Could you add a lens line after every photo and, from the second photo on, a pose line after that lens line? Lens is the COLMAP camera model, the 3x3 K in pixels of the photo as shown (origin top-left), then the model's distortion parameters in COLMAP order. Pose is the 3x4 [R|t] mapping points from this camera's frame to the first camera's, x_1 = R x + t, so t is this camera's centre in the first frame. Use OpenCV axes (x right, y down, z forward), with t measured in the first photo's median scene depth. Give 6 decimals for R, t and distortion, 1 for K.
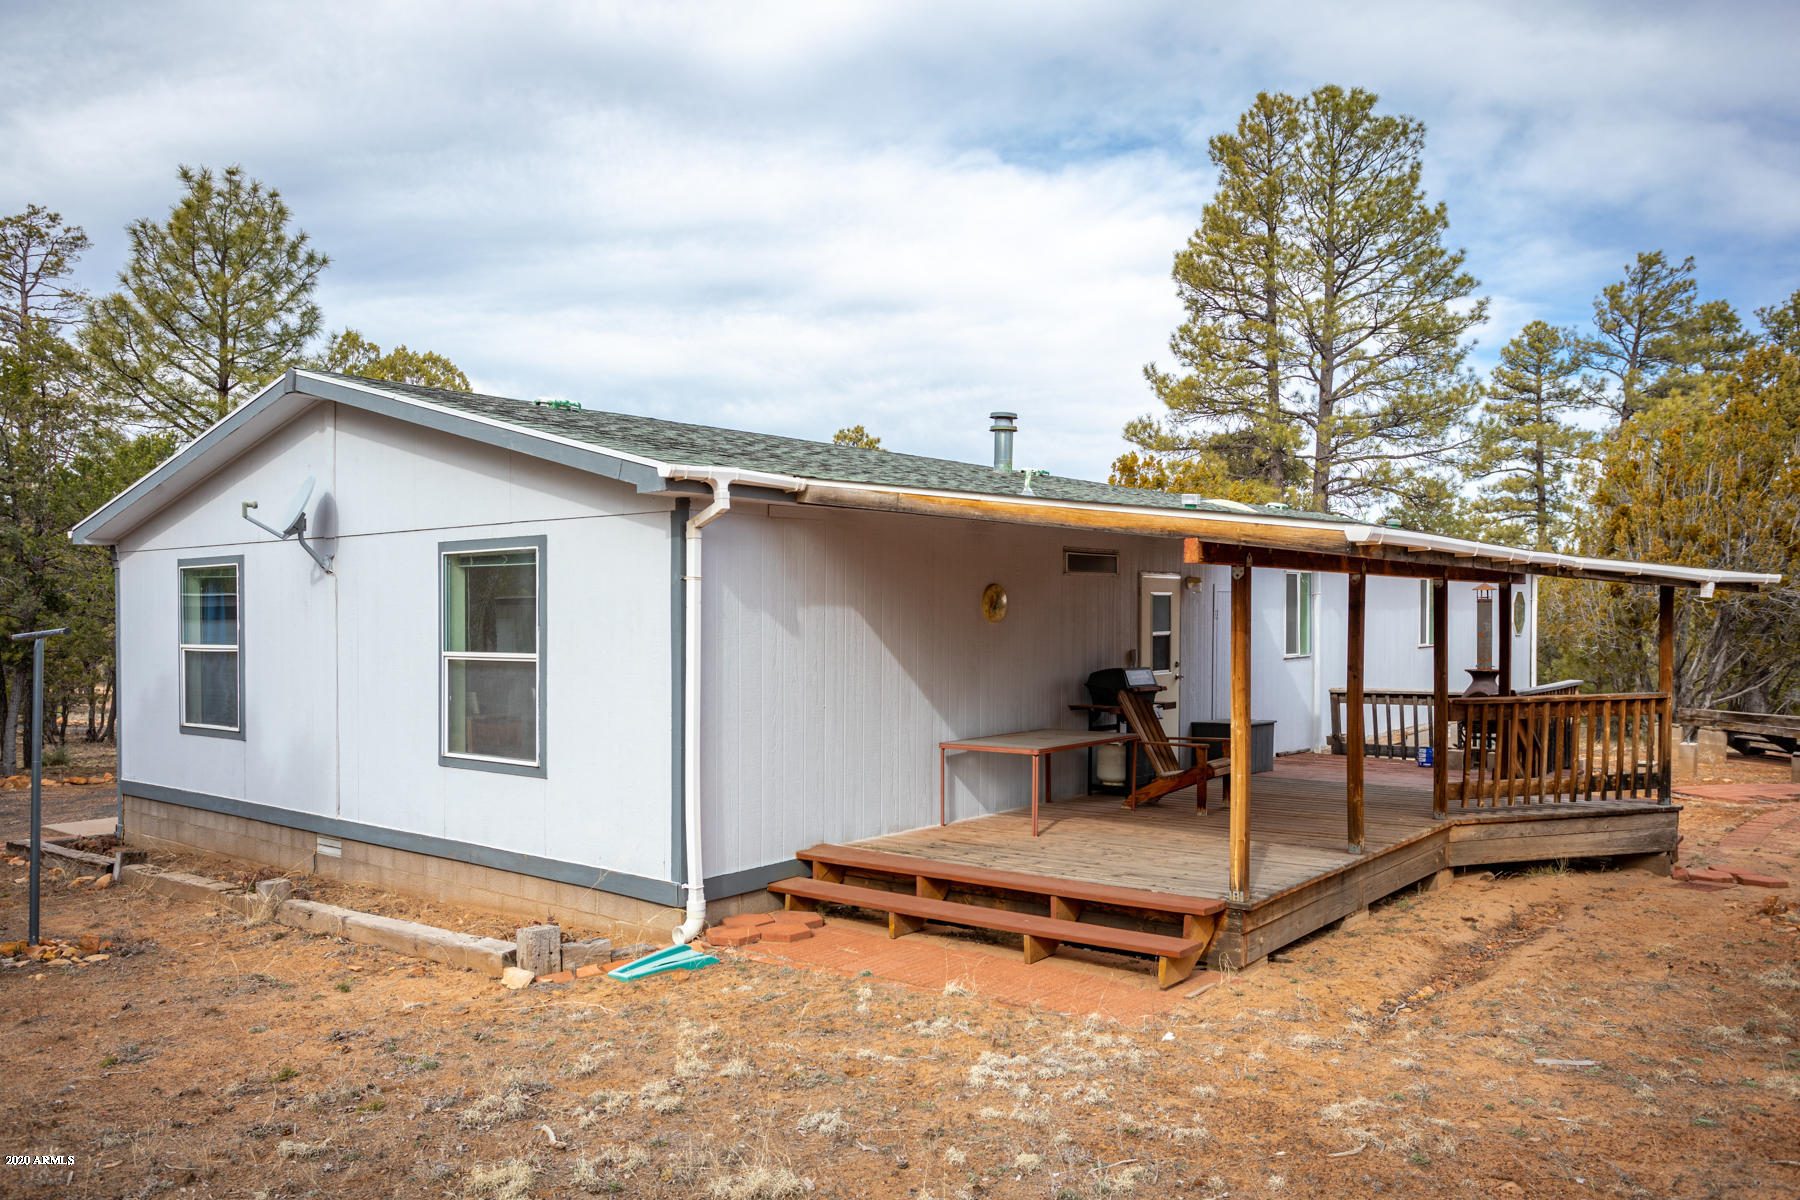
lens RADIAL K [[1376.2, 0, 898.4], [0, 1376.2, 608.3], [0, 0, 1]] dist [-0.000498, 0.000083]
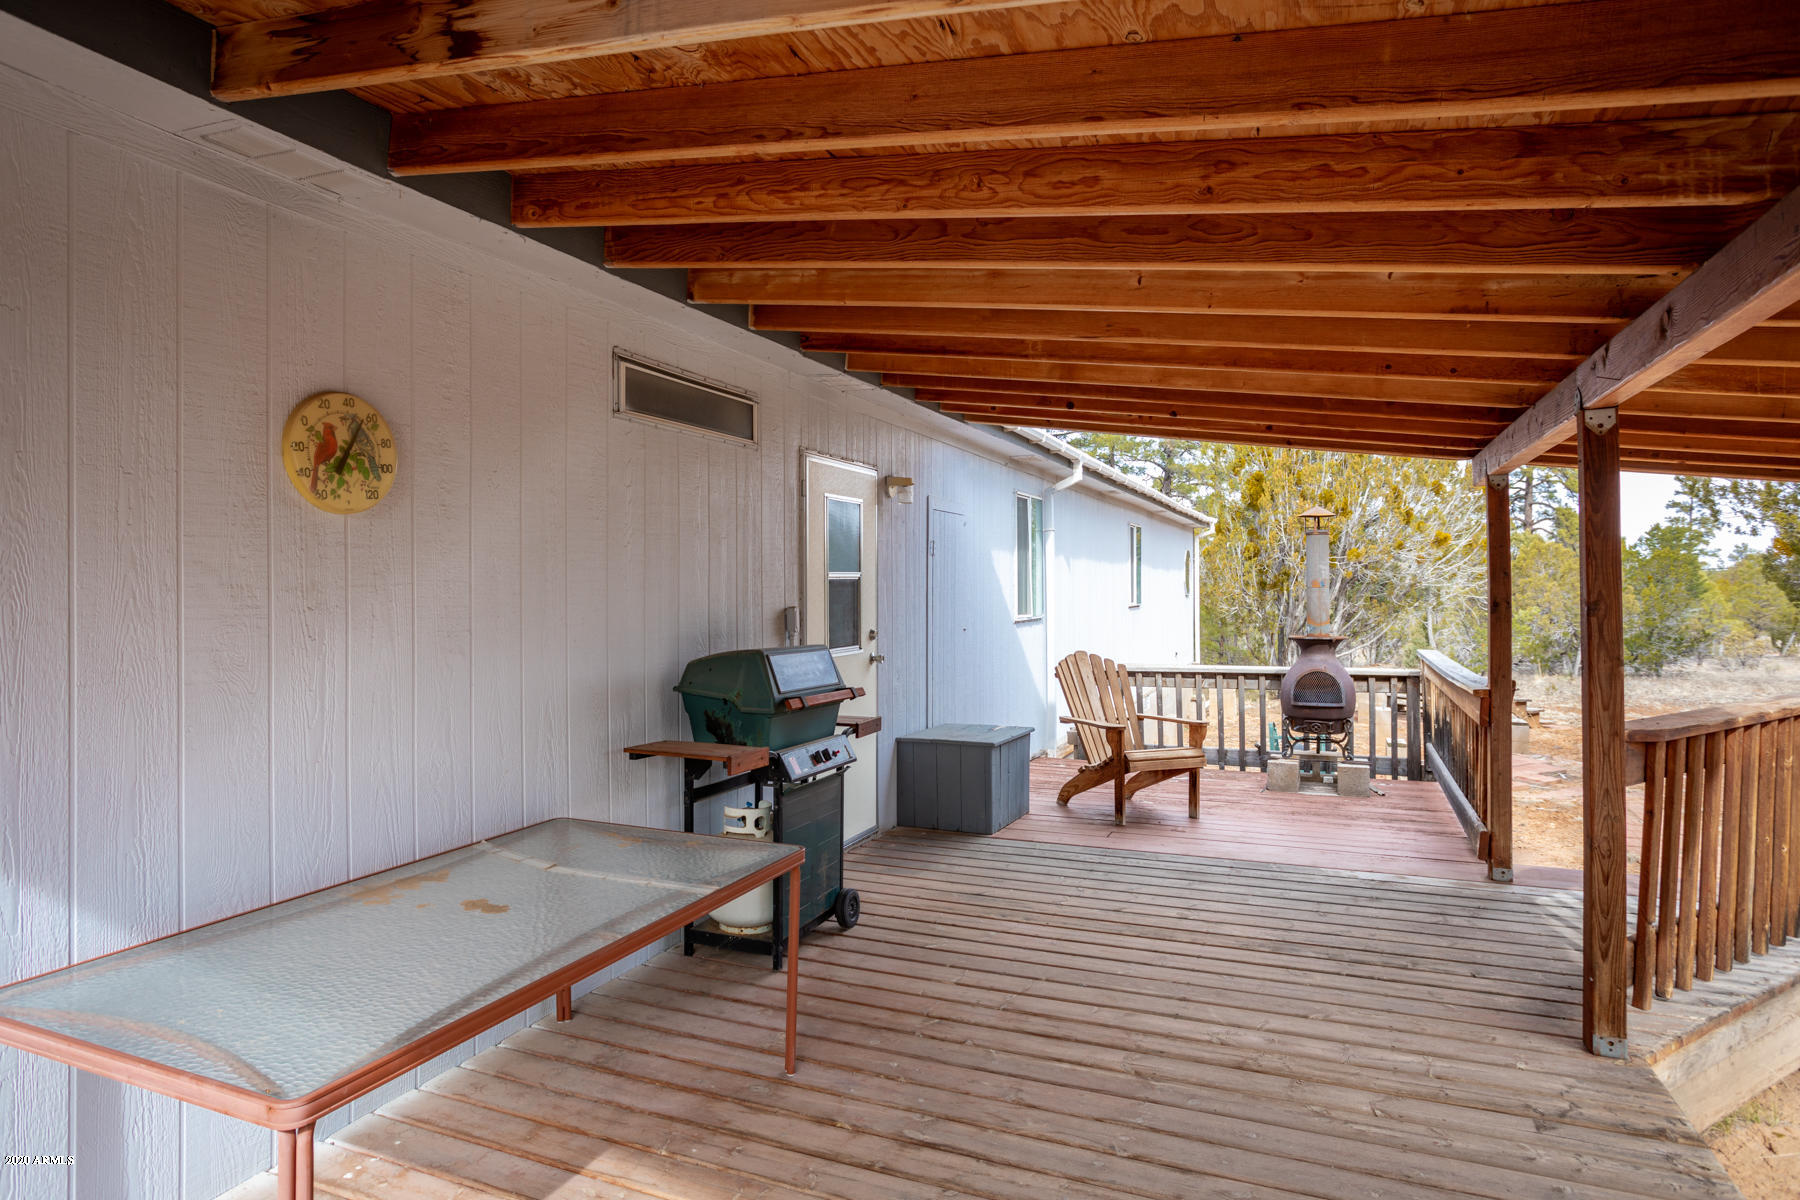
lens RADIAL K [[1028.2, 0, 897.8], [0, 1028.2, 602.4], [0, 0, 1]] dist [-0.000328, -0.000022]
pose [[0.963406, -0.005615, 0.267986, 0.110198], [0.001336, 0.999869, 0.016147, 0.022436], [-0.268042, -0.015198, 0.963287, 0.640822]]
